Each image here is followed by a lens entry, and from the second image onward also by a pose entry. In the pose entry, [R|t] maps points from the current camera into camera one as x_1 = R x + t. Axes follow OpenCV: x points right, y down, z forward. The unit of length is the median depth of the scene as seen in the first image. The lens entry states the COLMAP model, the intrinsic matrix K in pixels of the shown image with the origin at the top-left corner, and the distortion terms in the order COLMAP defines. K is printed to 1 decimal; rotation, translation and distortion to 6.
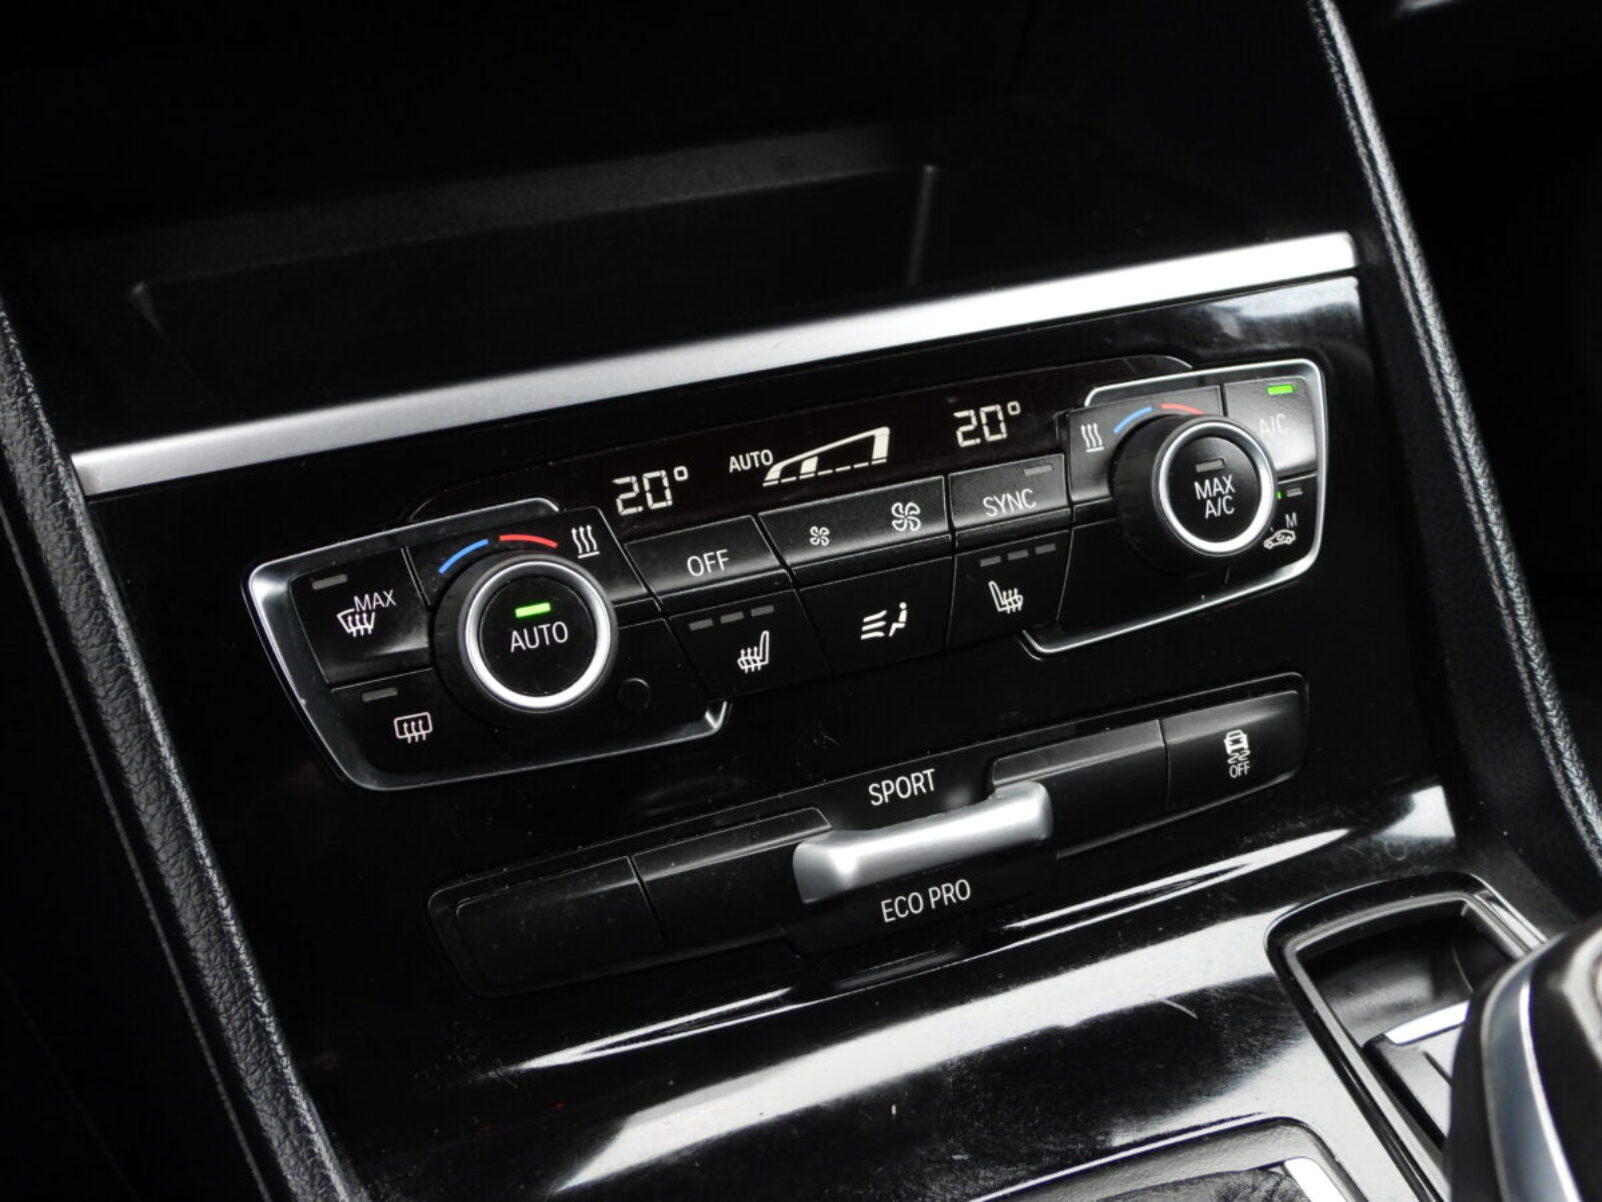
lens RADIAL K [[2223.8, 0, 801.0], [0, 2223.8, 601.0], [0, 0, 1]] dist [-0.045719, -0.054723]
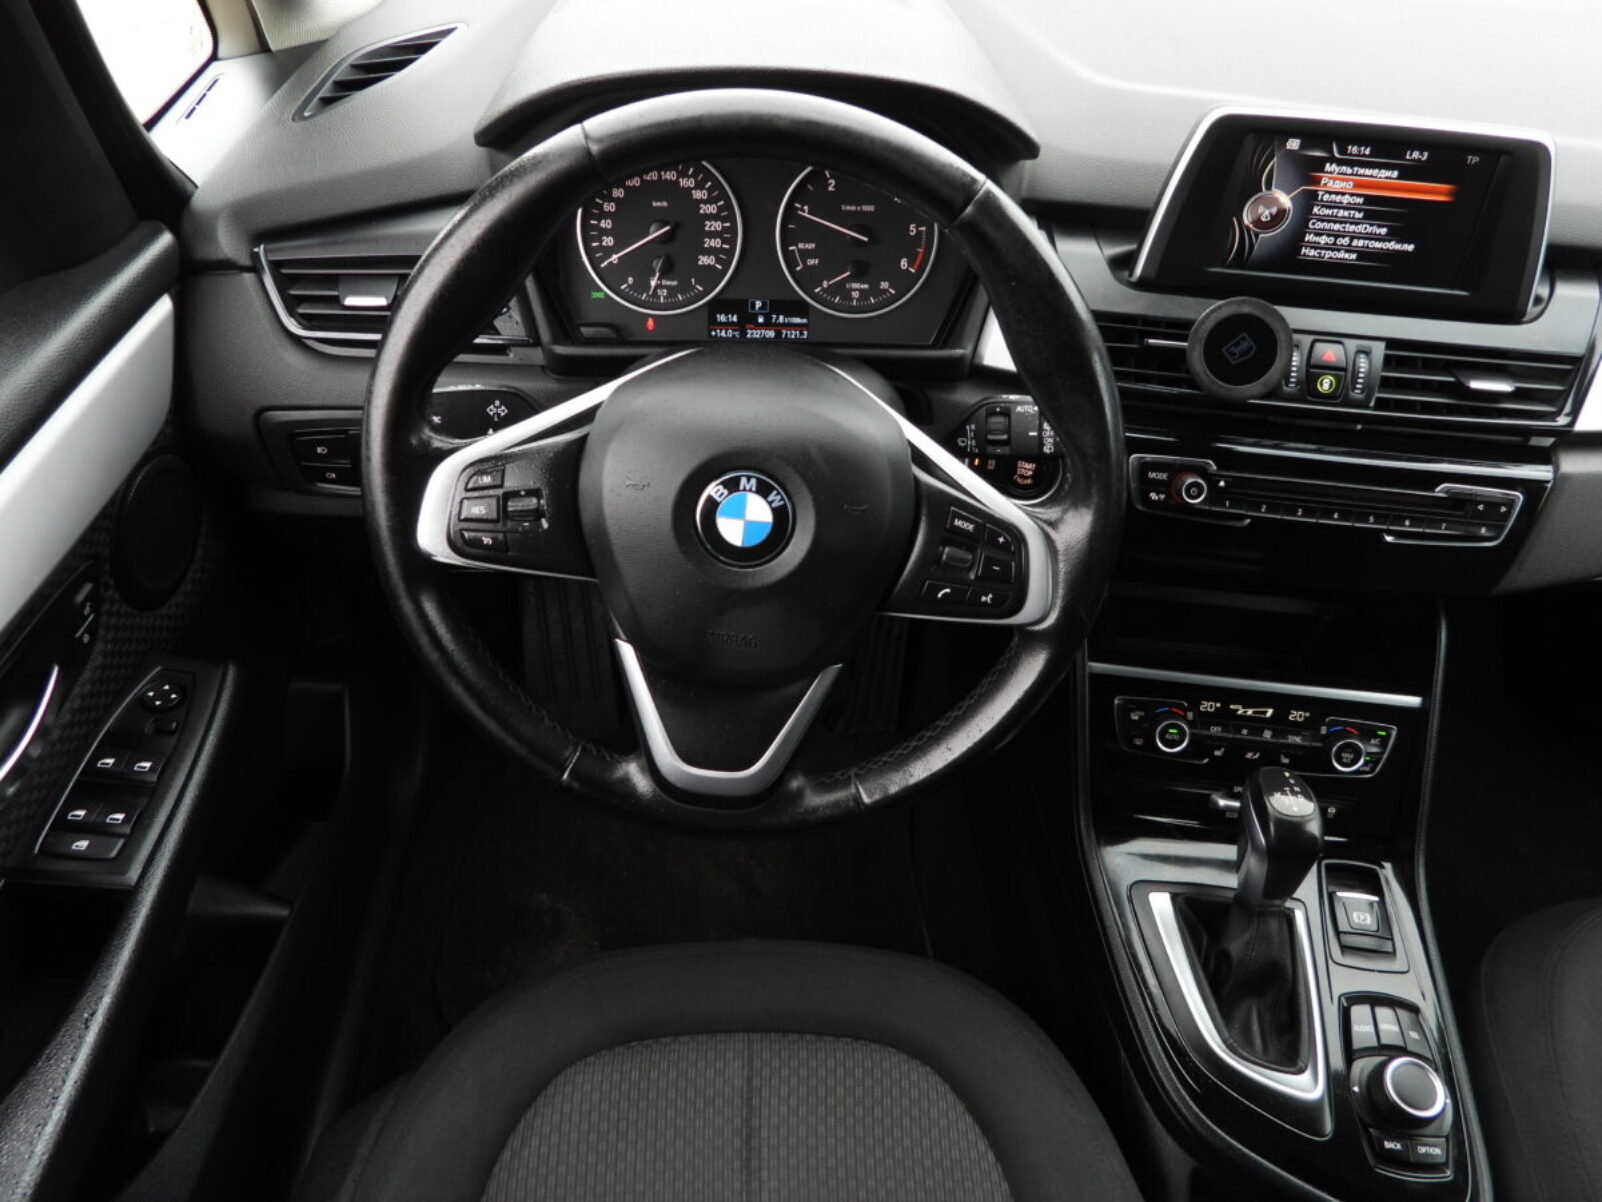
lens RADIAL K [[1139.1, 0, 801.0], [0, 1139.1, 601.0], [0, 0, 1]] dist [-0.015519, 0.004374]
pose [[0.862565, 0.359363, -0.356147, -0.039540], [-0.287368, 0.927336, 0.239724, -0.539781], [0.416416, -0.104432, 0.903157, -1.300250]]
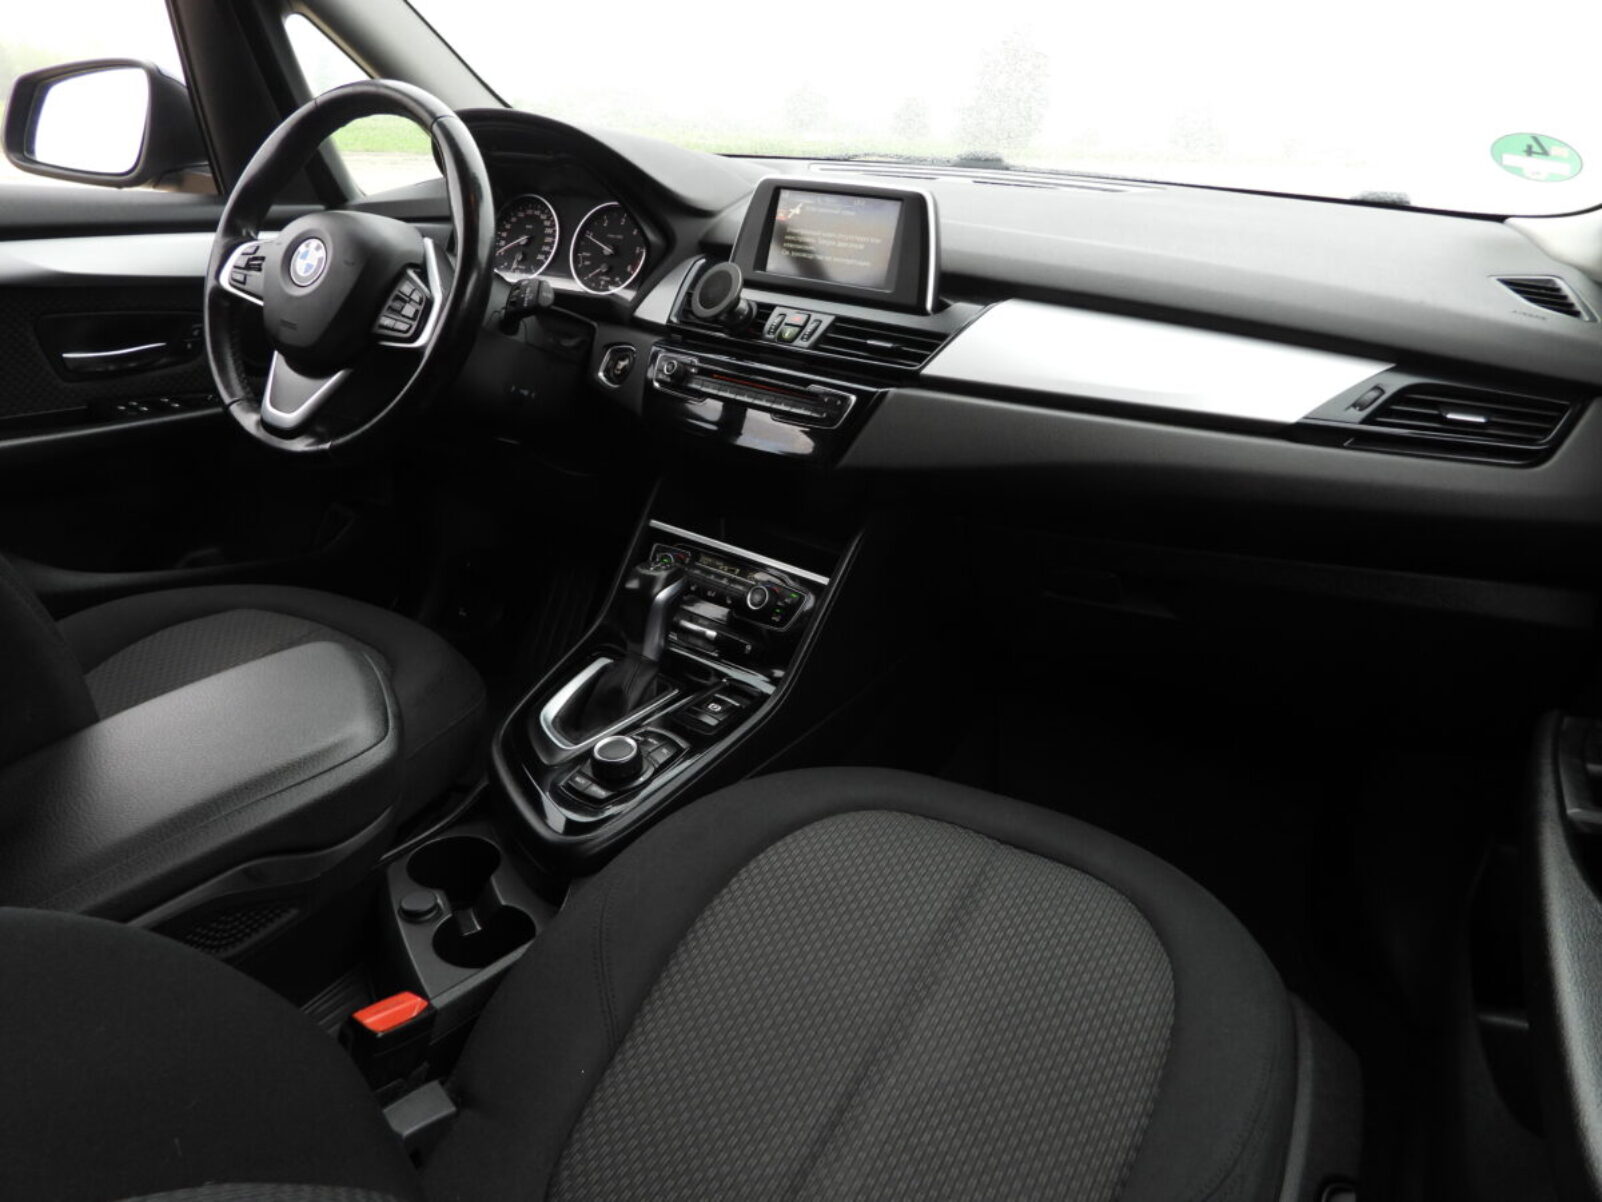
lens RADIAL K [[1139.1, 0, 801.0], [0, 1139.1, 601.0], [0, 0, 1]] dist [-0.015519, 0.004374]
pose [[0.466516, 0.338896, -0.817014, 2.602375], [-0.512714, 0.856287, 0.062426, -0.280630], [0.720755, 0.389772, 0.573228, -0.534018]]
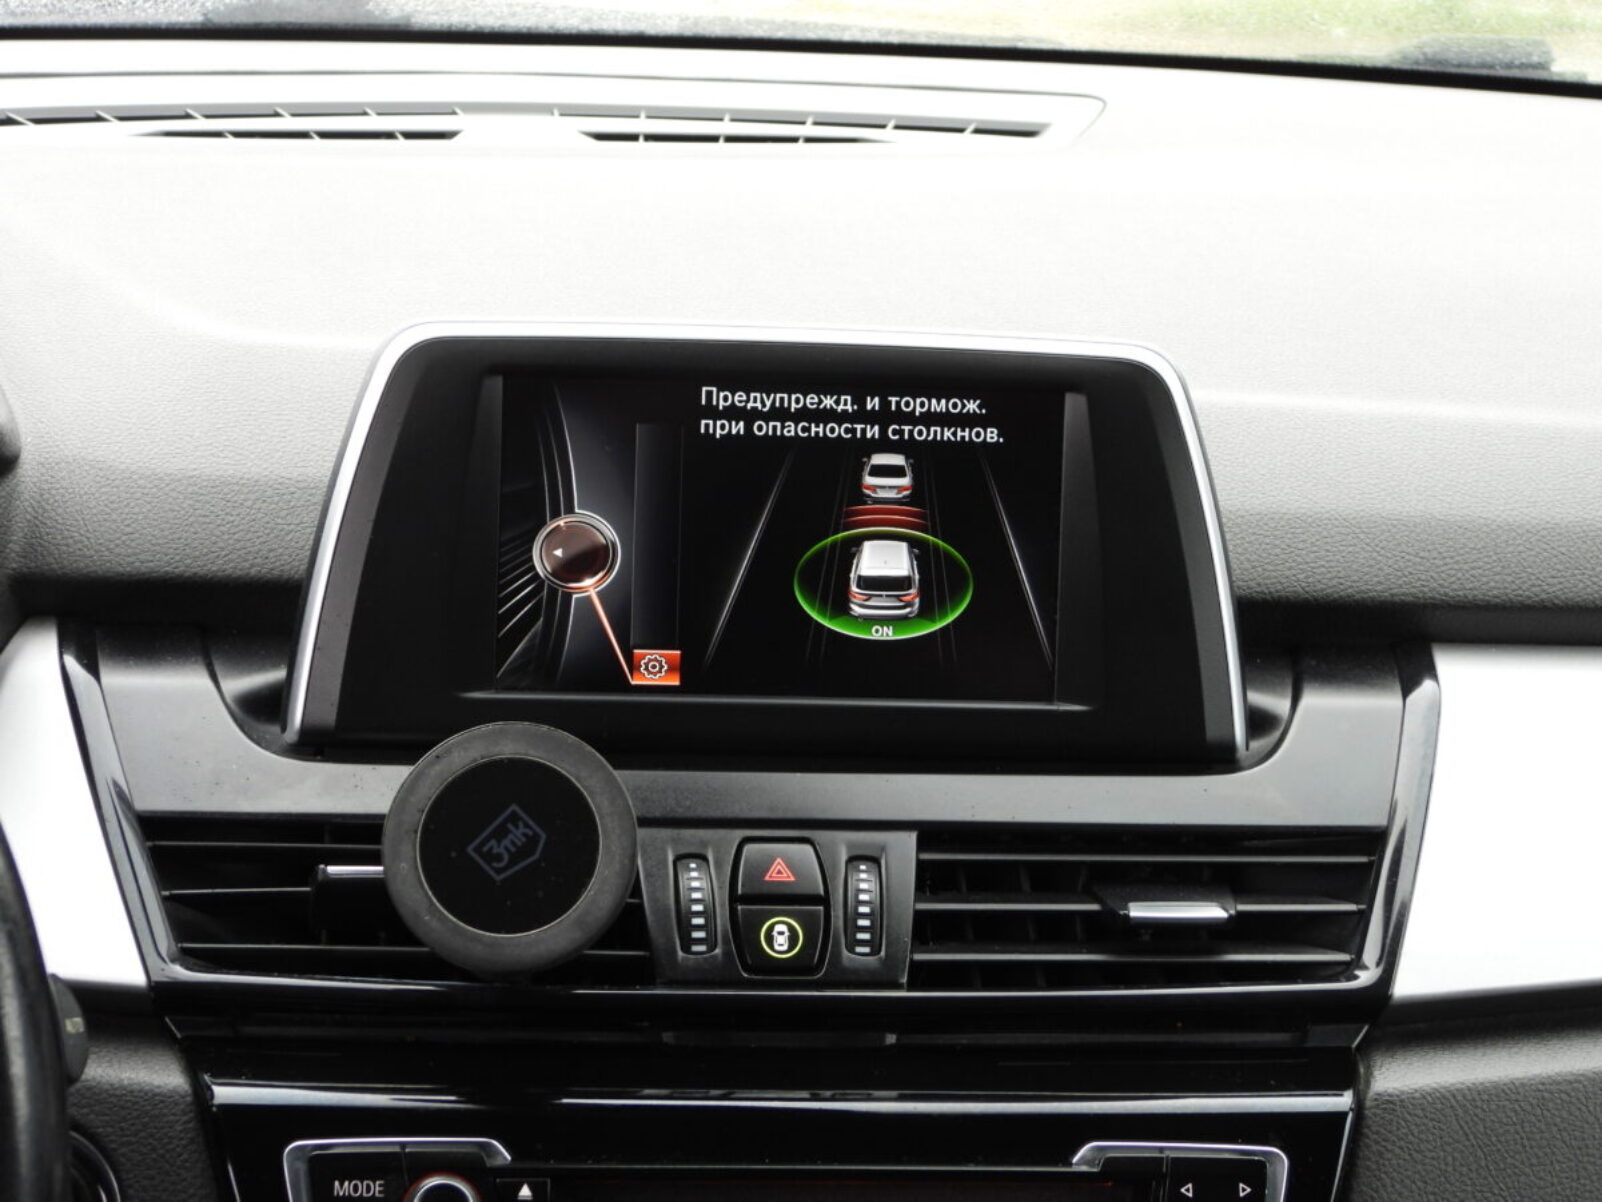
lens RADIAL K [[3280.8, 0, 801.0], [0, 3280.8, 601.0], [0, 0, 1]] dist [-0.064090, -0.399312]
pose [[0.947569, 0.118159, -0.296904, 0.558591], [-0.196986, 0.947581, -0.251569, -0.335736], [0.251615, 0.296864, 0.921174, -1.242008]]
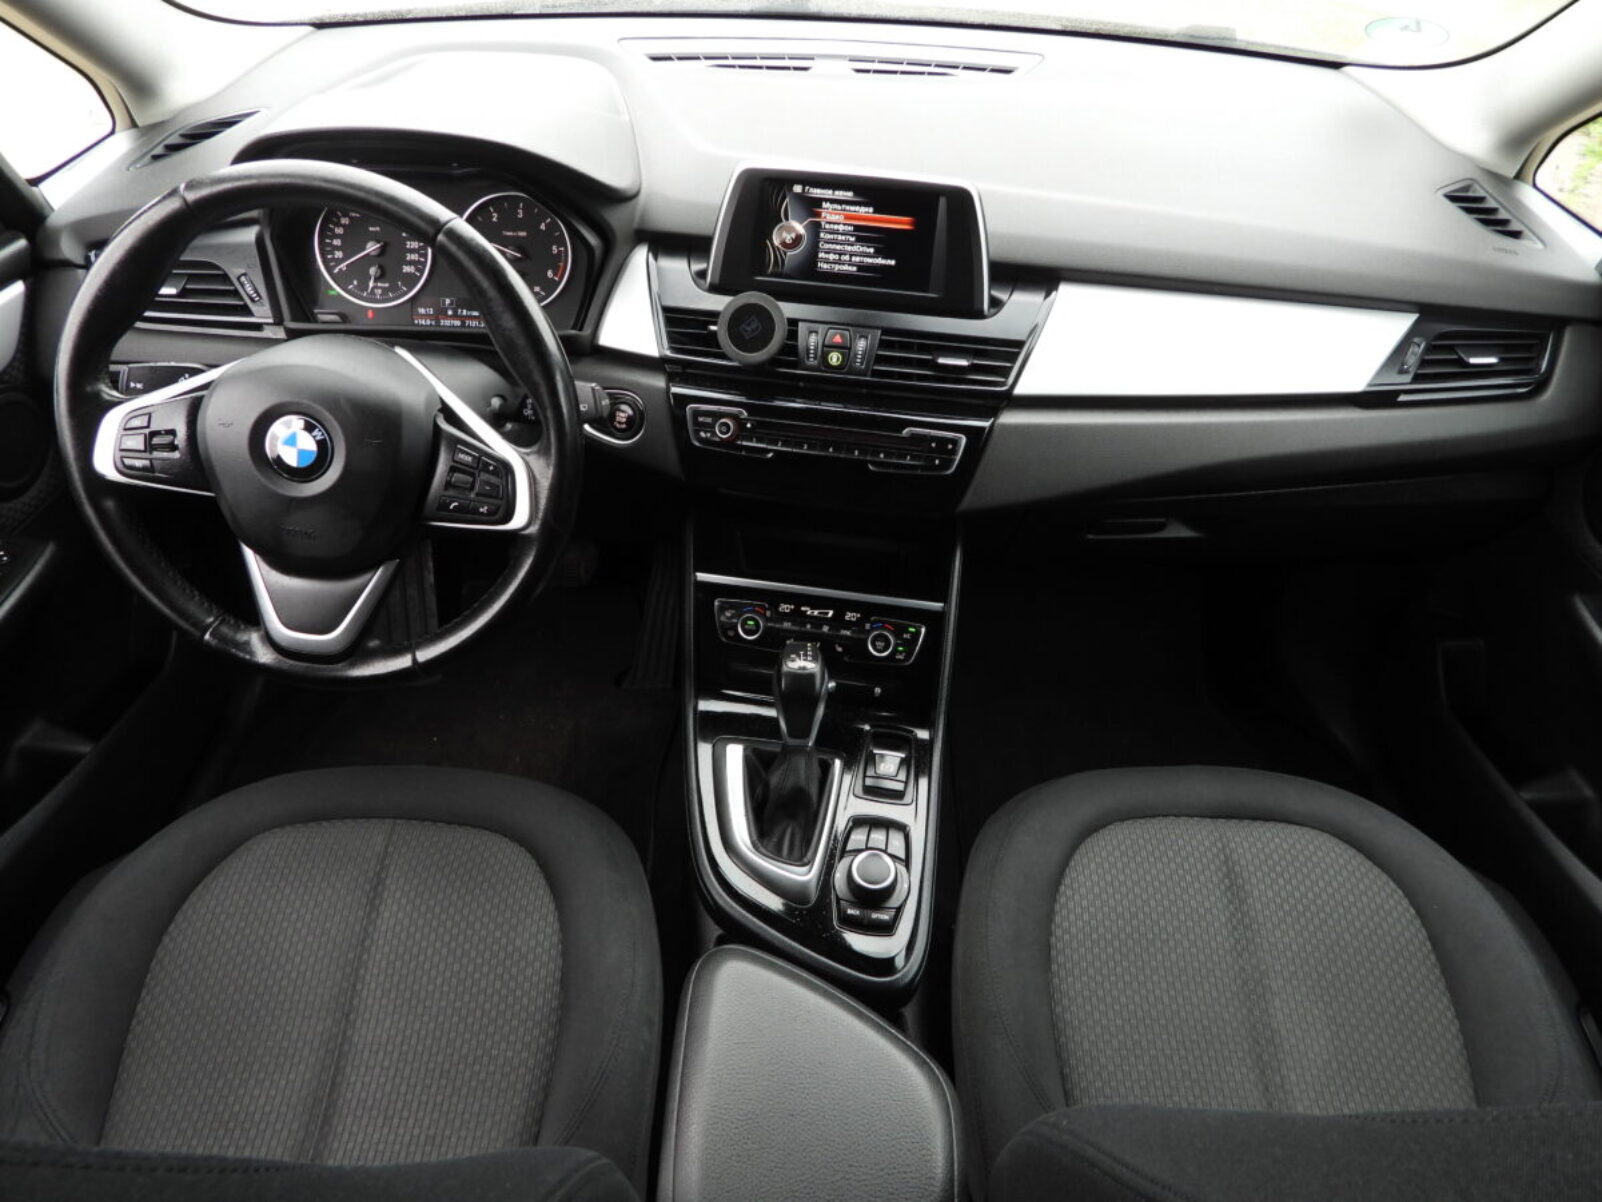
lens RADIAL K [[1139.1, 0, 801.0], [0, 1139.1, 601.0], [0, 0, 1]] dist [-0.015519, 0.004374]
pose [[0.837400, 0.349210, -0.420492, 1.182030], [-0.305371, 0.936941, 0.169970, -0.573173], [0.453331, -0.013926, 0.891233, -1.577298]]
